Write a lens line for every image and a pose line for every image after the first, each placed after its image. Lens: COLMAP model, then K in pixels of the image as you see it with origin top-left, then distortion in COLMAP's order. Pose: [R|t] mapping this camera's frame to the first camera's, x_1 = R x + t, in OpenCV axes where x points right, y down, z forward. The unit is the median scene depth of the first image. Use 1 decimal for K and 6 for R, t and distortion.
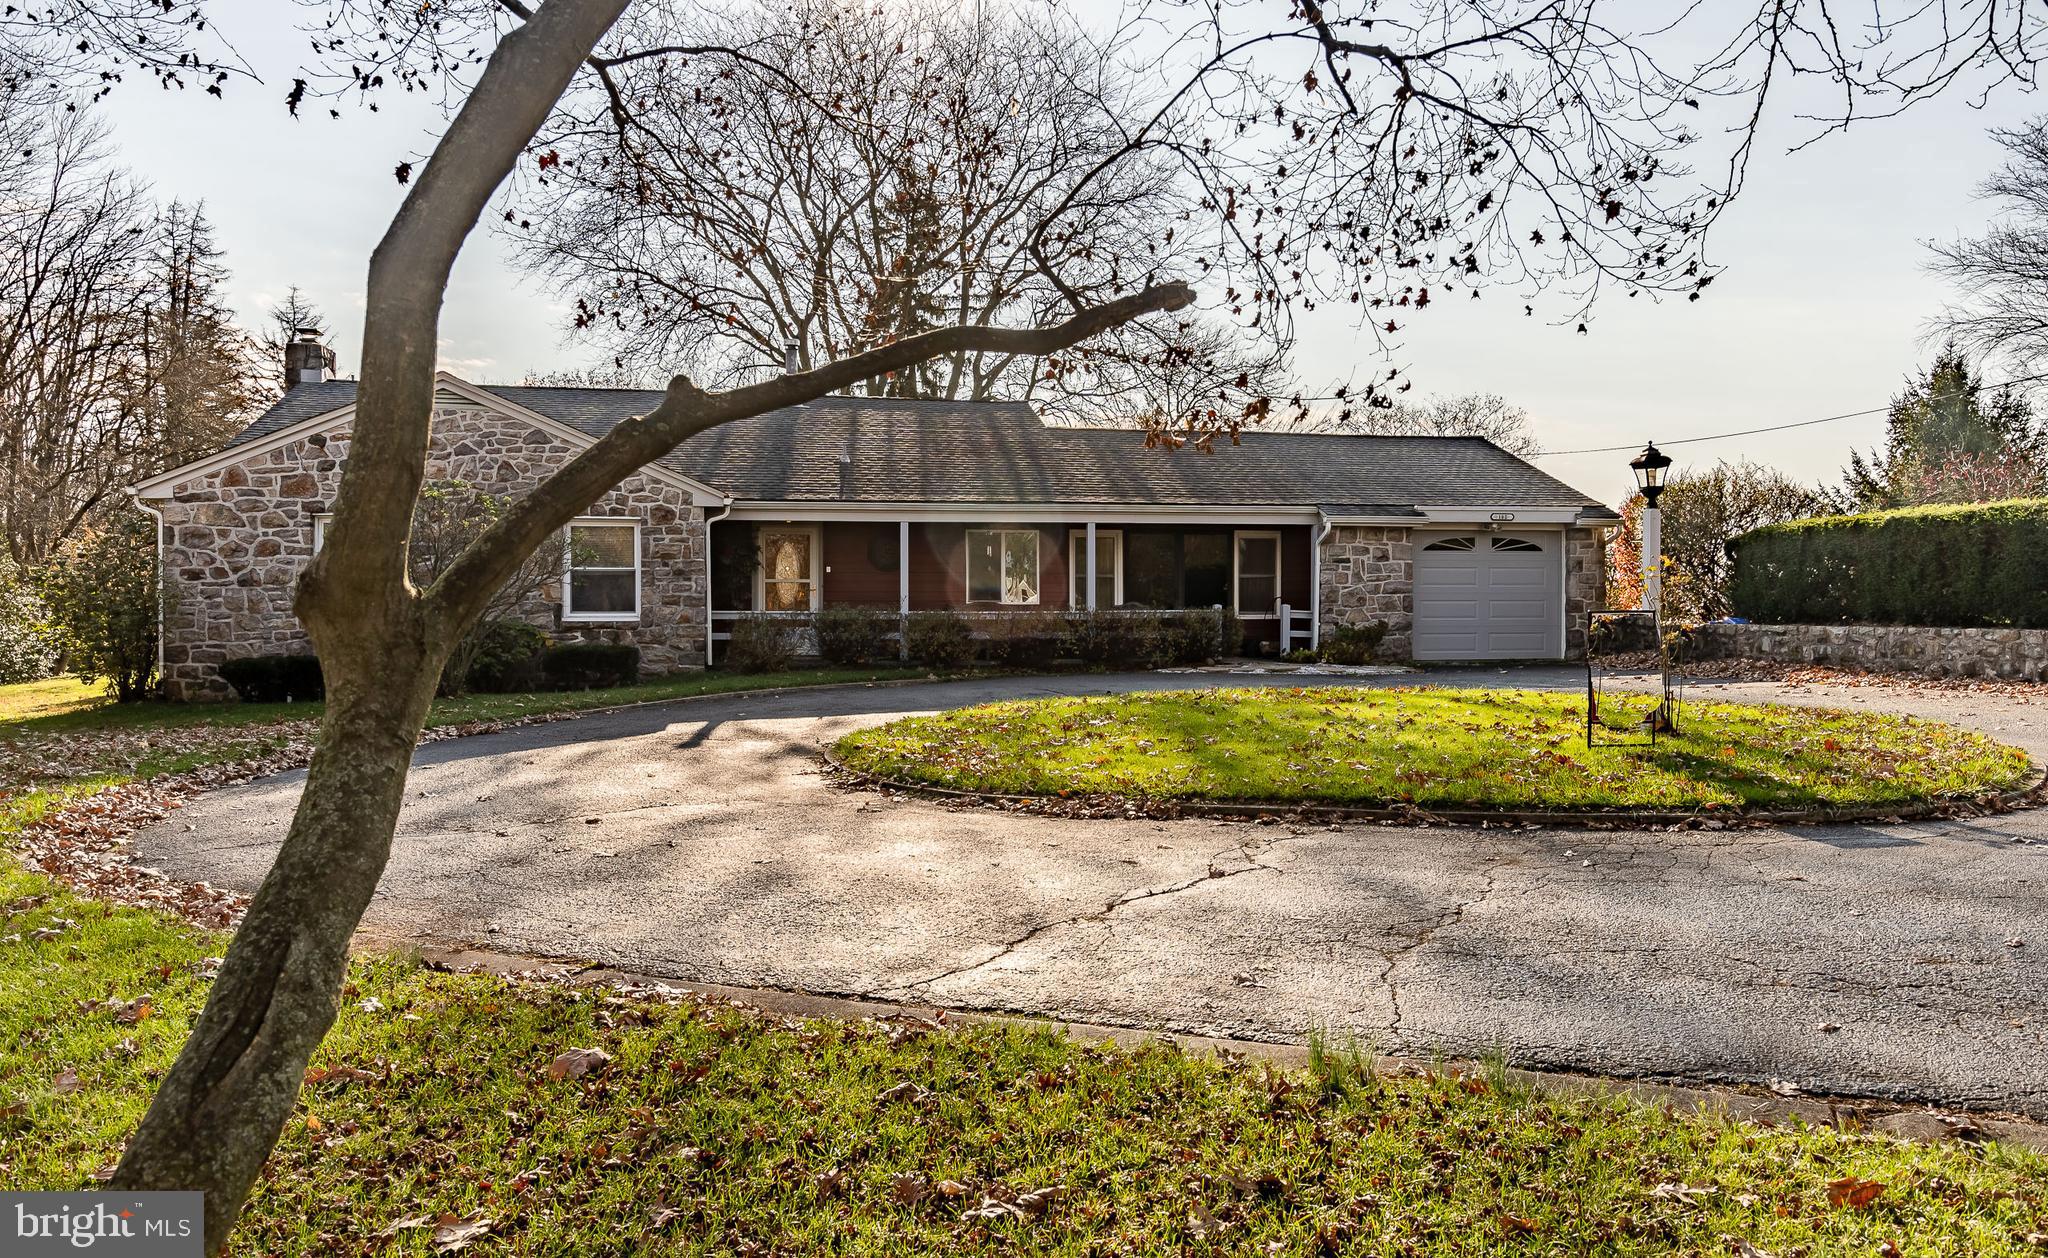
lens RADIAL K [[1439.2, 0, 1024.4], [0, 1439.2, 627.3], [0, 0, 1]] dist [0.001229, 0.001562]
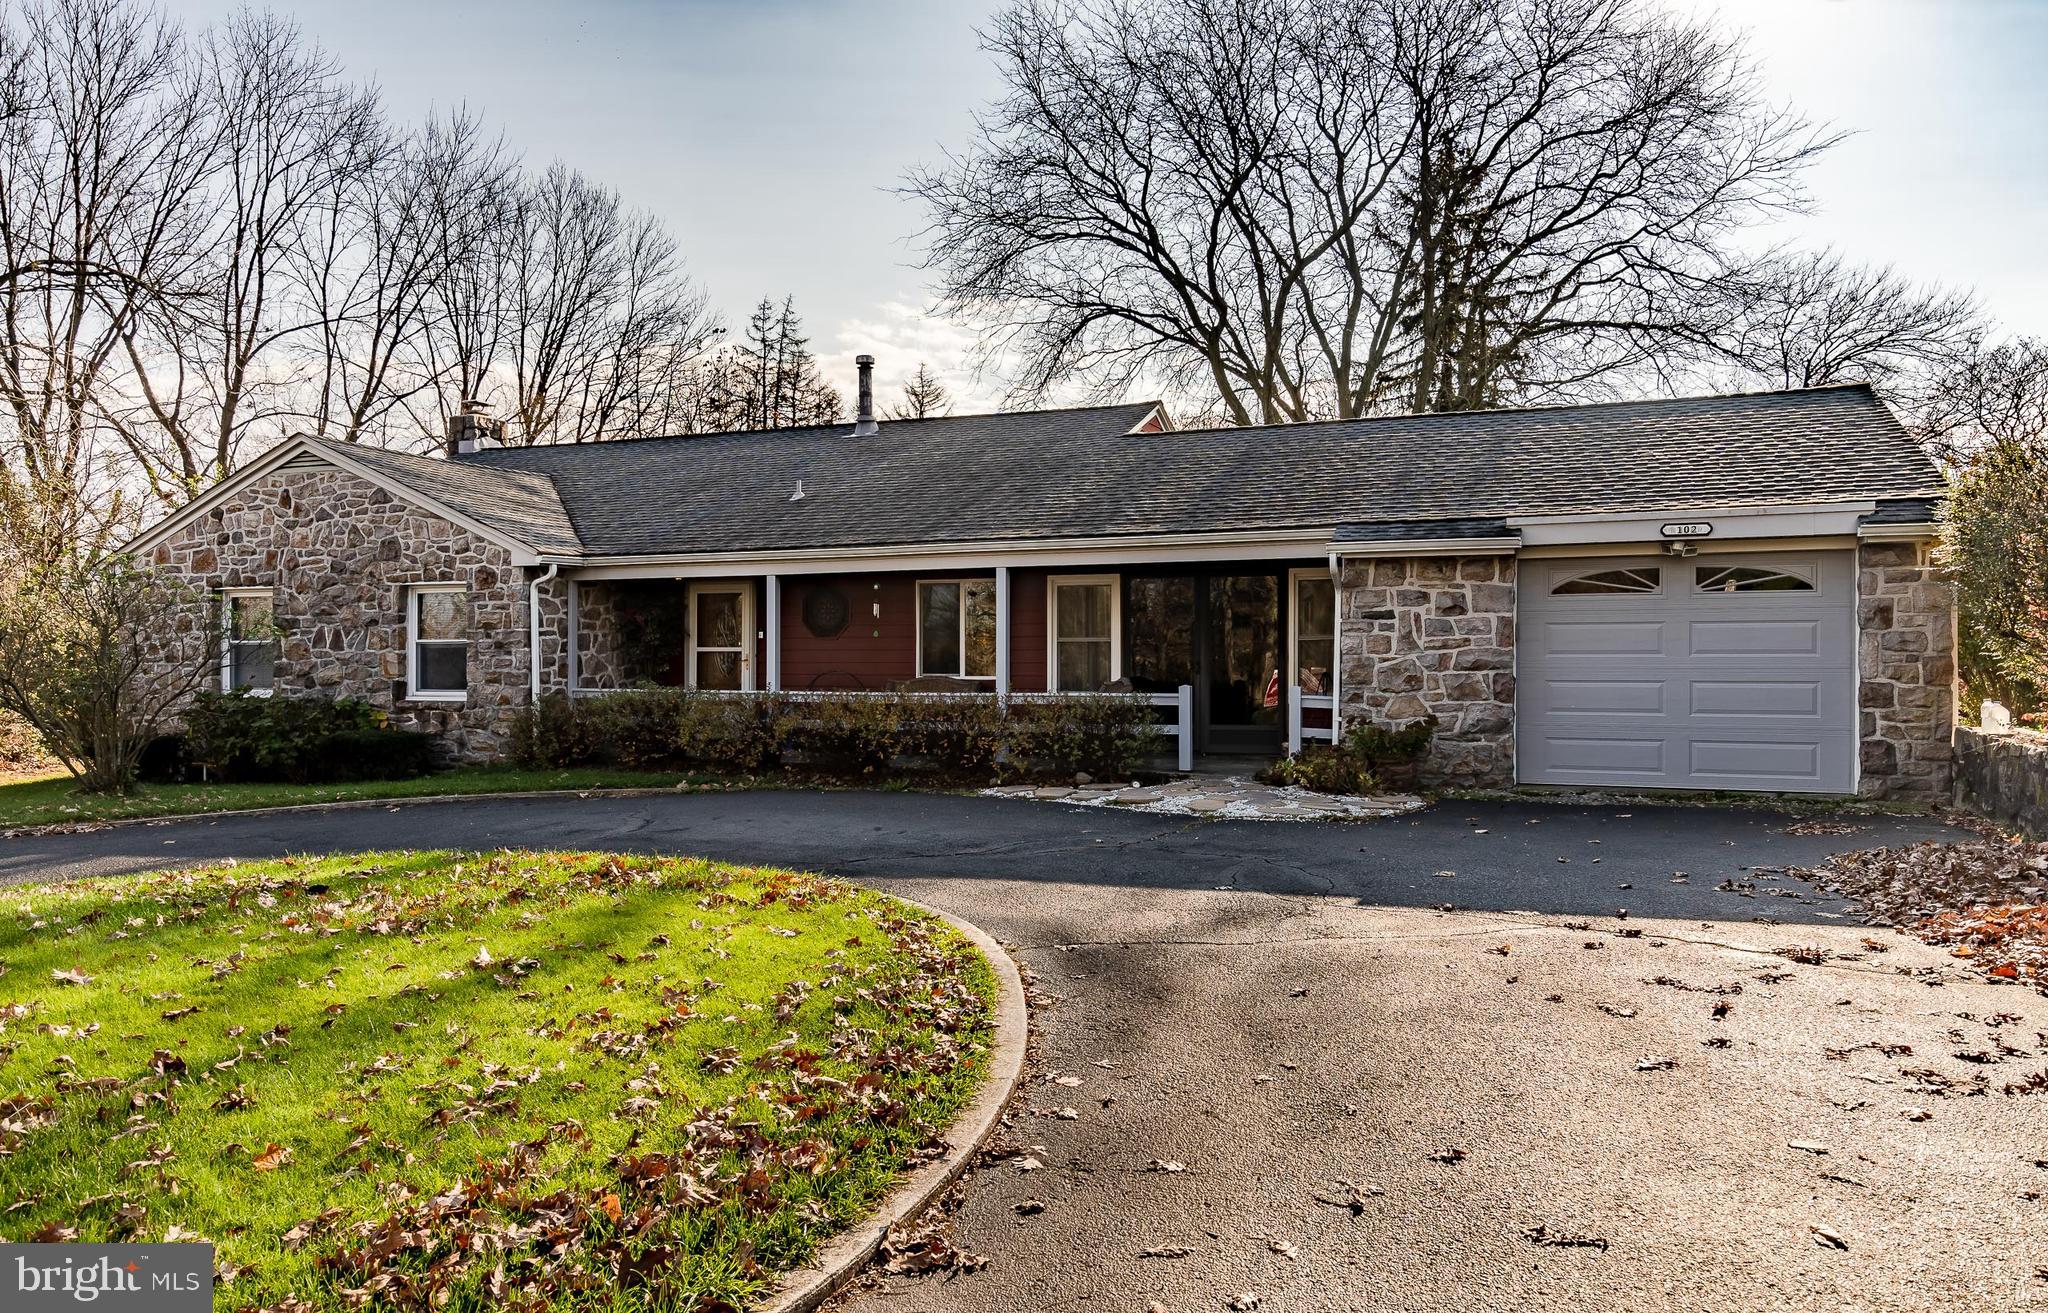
lens RADIAL K [[1413.4, 0, 1023.7], [0, 1413.4, 655.0], [0, 0, 1]] dist [0.008976, 0.000368]
pose [[0.830763, 0.000555, -0.556627, 0.480877], [-0.004306, 0.999976, -0.005430, -0.028929], [0.556610, 0.006908, 0.830745, 0.477584]]
